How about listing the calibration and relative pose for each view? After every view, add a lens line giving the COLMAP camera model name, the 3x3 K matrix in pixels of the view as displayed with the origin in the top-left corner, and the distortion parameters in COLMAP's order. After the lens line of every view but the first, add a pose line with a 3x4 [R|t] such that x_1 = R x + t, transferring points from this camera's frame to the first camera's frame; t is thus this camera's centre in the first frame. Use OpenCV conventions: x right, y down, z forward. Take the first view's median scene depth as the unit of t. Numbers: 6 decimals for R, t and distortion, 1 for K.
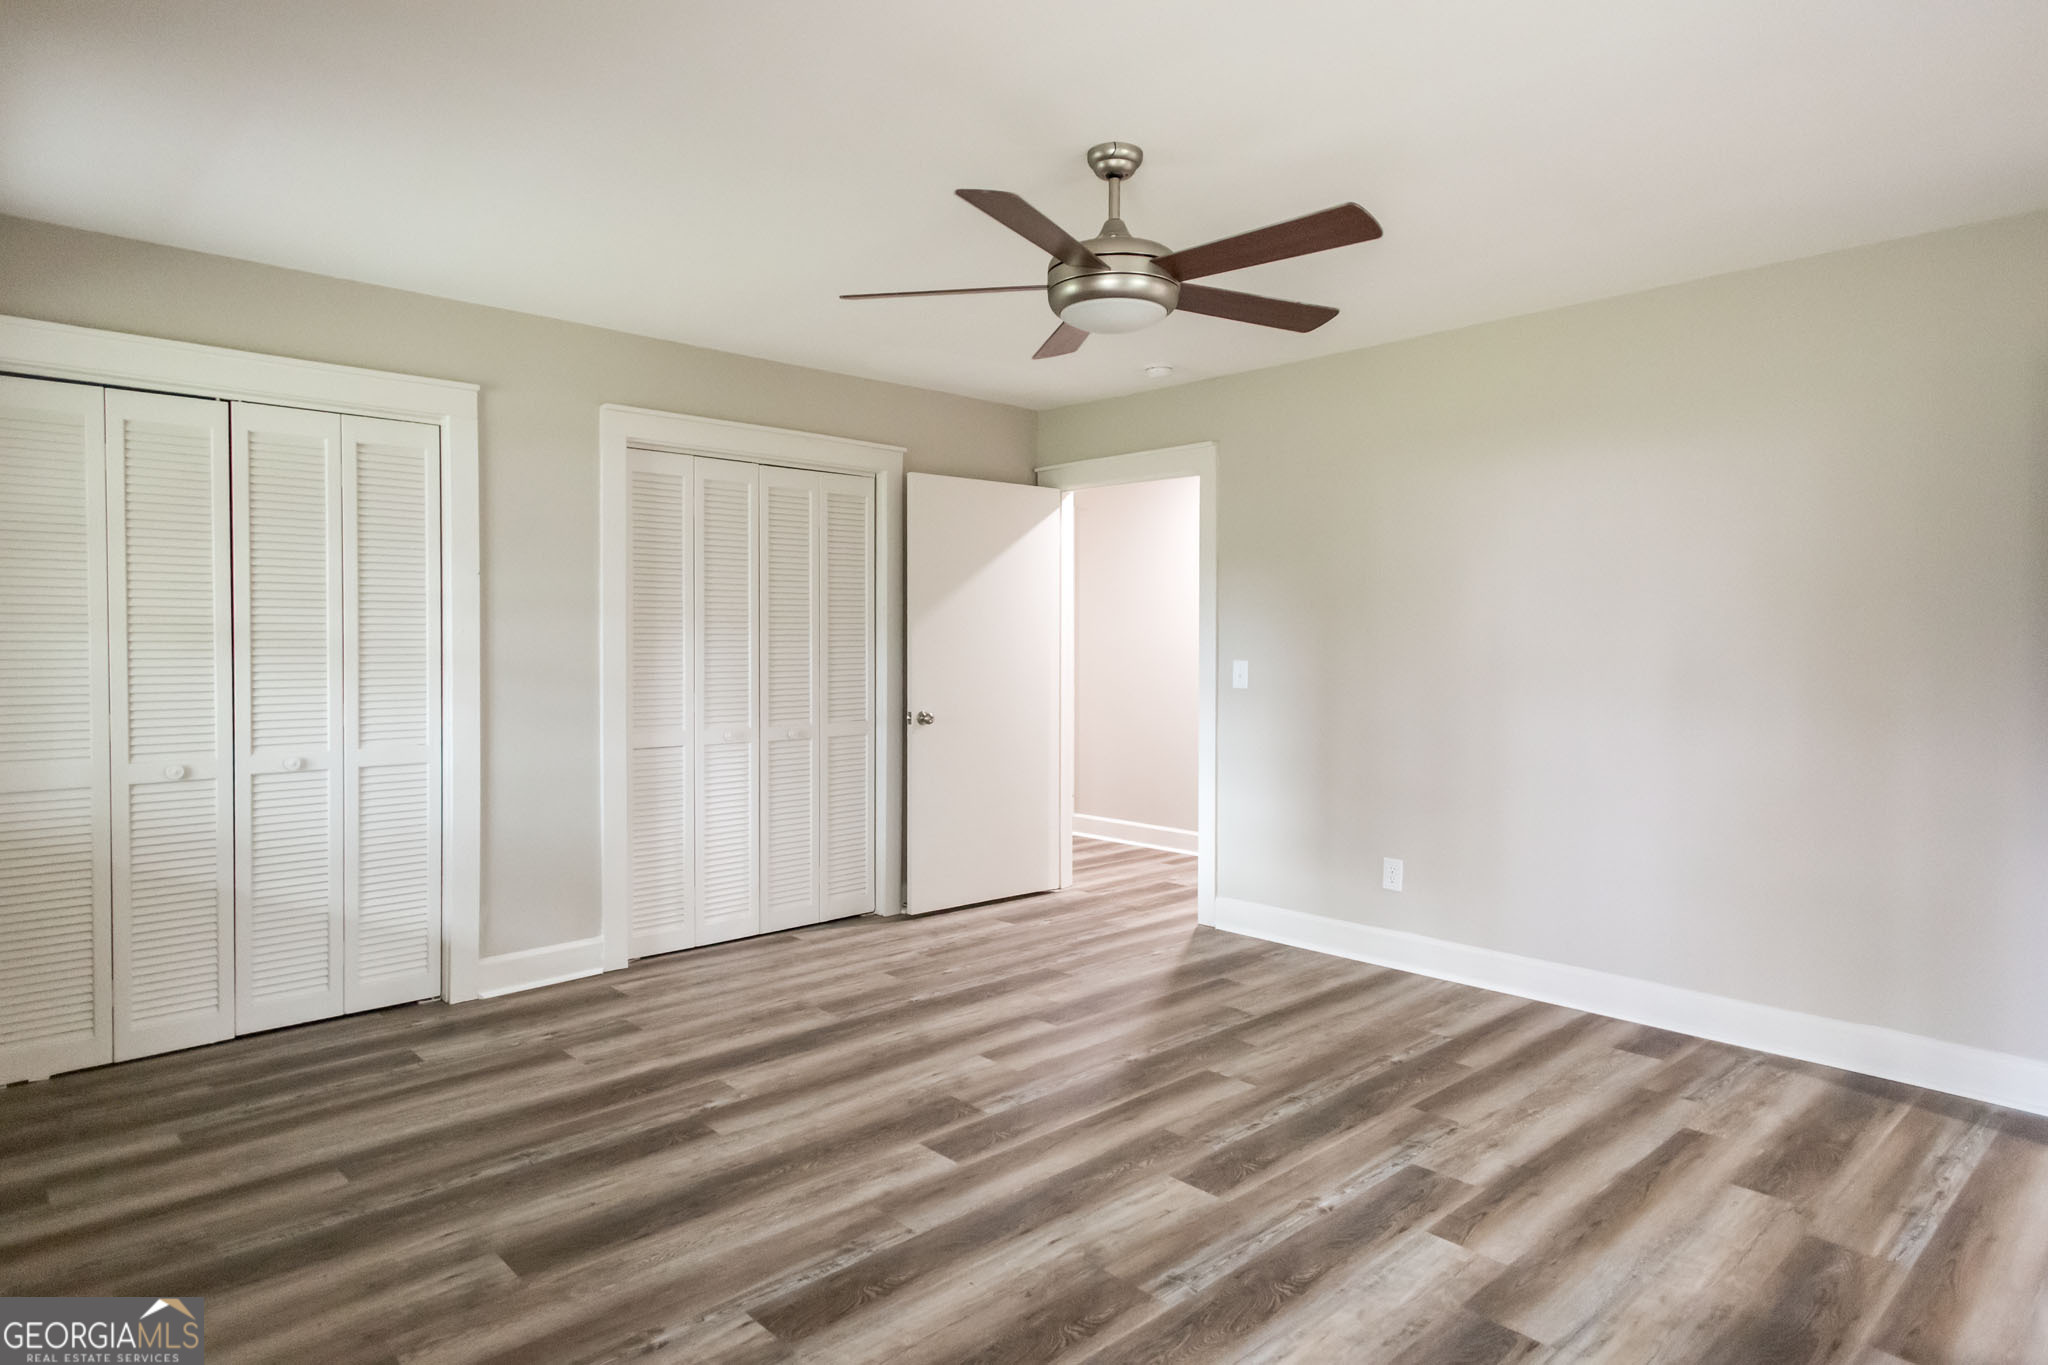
lens RADIAL K [[1165.3, 0, 1040.1], [0, 1165.3, 668.9], [0, 0, 1]] dist [0.021638, -0.005339]
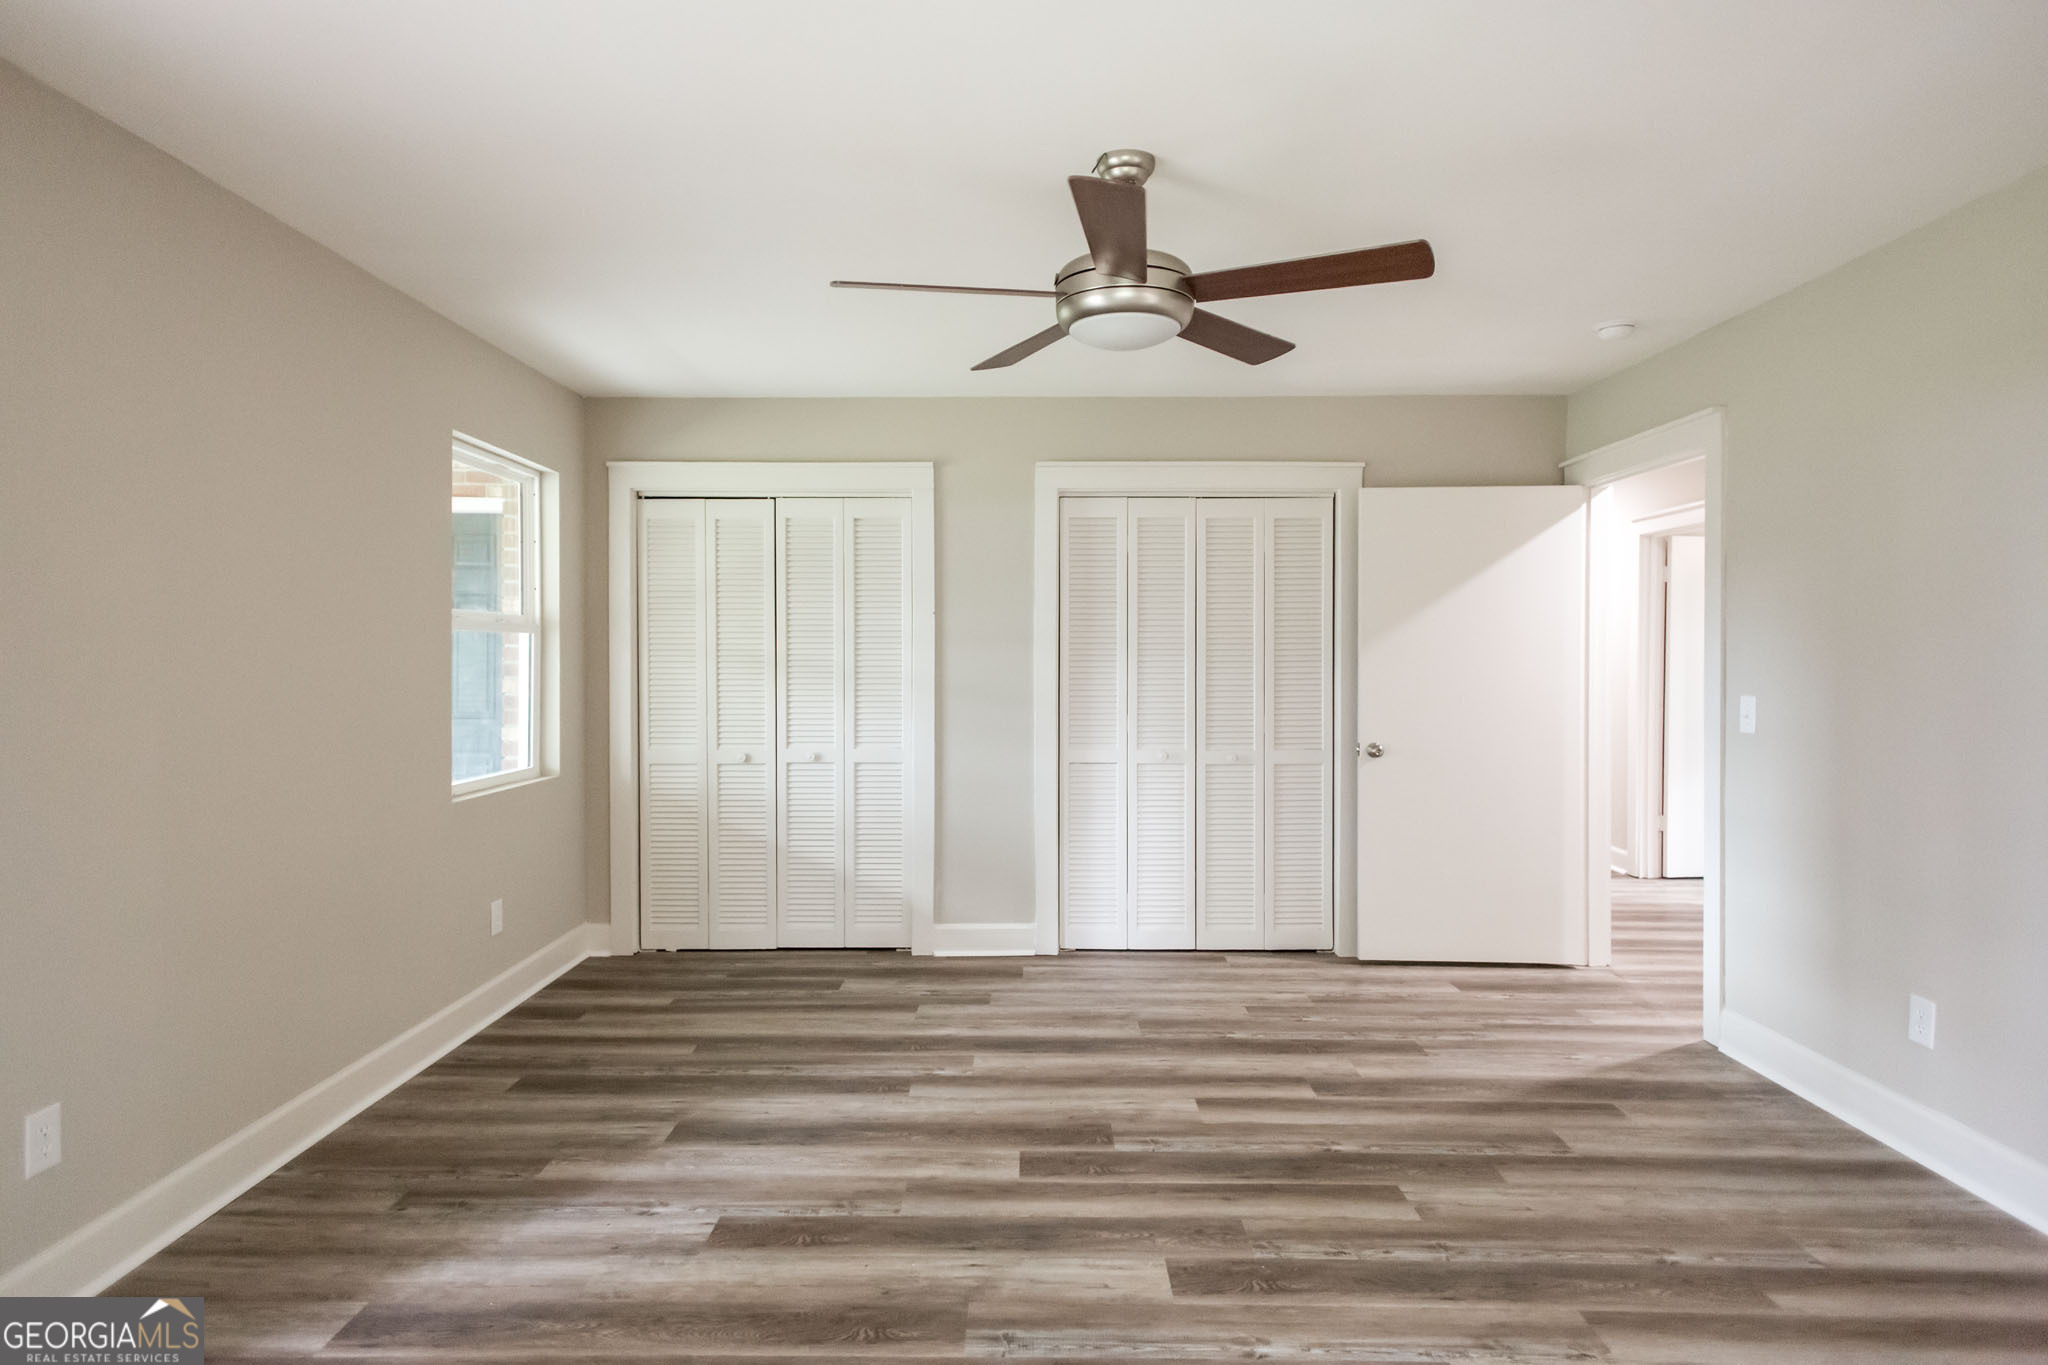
lens RADIAL K [[1165.3, 0, 1035.4], [0, 1165.3, 680.2], [0, 0, 1]] dist [0.021638, -0.005339]
pose [[0.722224, 0.012234, -0.691551, 0.492712], [-0.017465, 0.999847, -0.000551, -0.012480], [0.691439, 0.012476, 0.722327, 0.195433]]
